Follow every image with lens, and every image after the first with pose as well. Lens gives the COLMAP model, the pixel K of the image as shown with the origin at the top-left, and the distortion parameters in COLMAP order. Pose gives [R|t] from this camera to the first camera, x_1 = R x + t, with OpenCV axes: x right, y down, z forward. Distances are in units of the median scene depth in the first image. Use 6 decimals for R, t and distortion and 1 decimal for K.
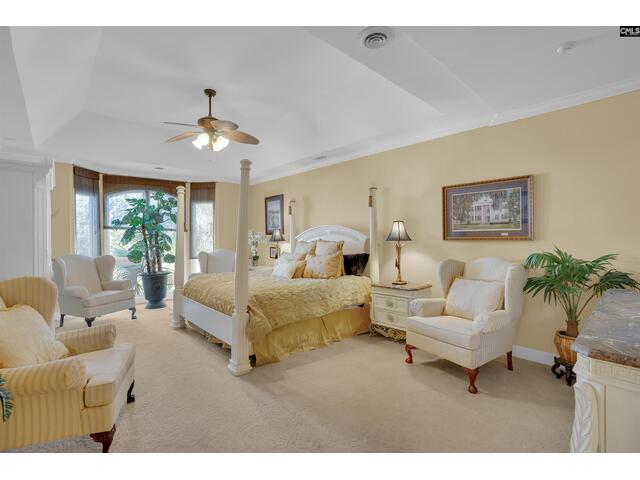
lens RADIAL K [[298.7, 0, 318.4], [0, 298.7, 238.1], [0, 0, 1]] dist [0.001214, -0.000306]
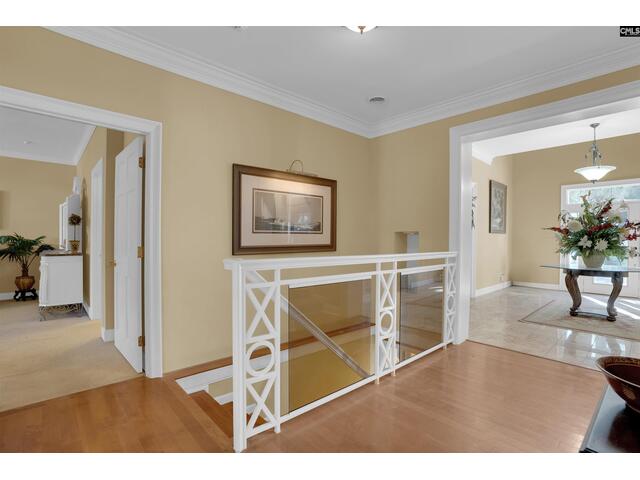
lens RADIAL K [[298.7, 0, 318.4], [0, 298.7, 238.1], [0, 0, 1]] dist [0.001214, -0.000306]
pose [[0.008560, -0.003496, 0.999957, -1.113146], [-0.002322, 0.999991, 0.003516, 0.055031], [-0.999961, -0.002352, 0.008552, -0.958667]]
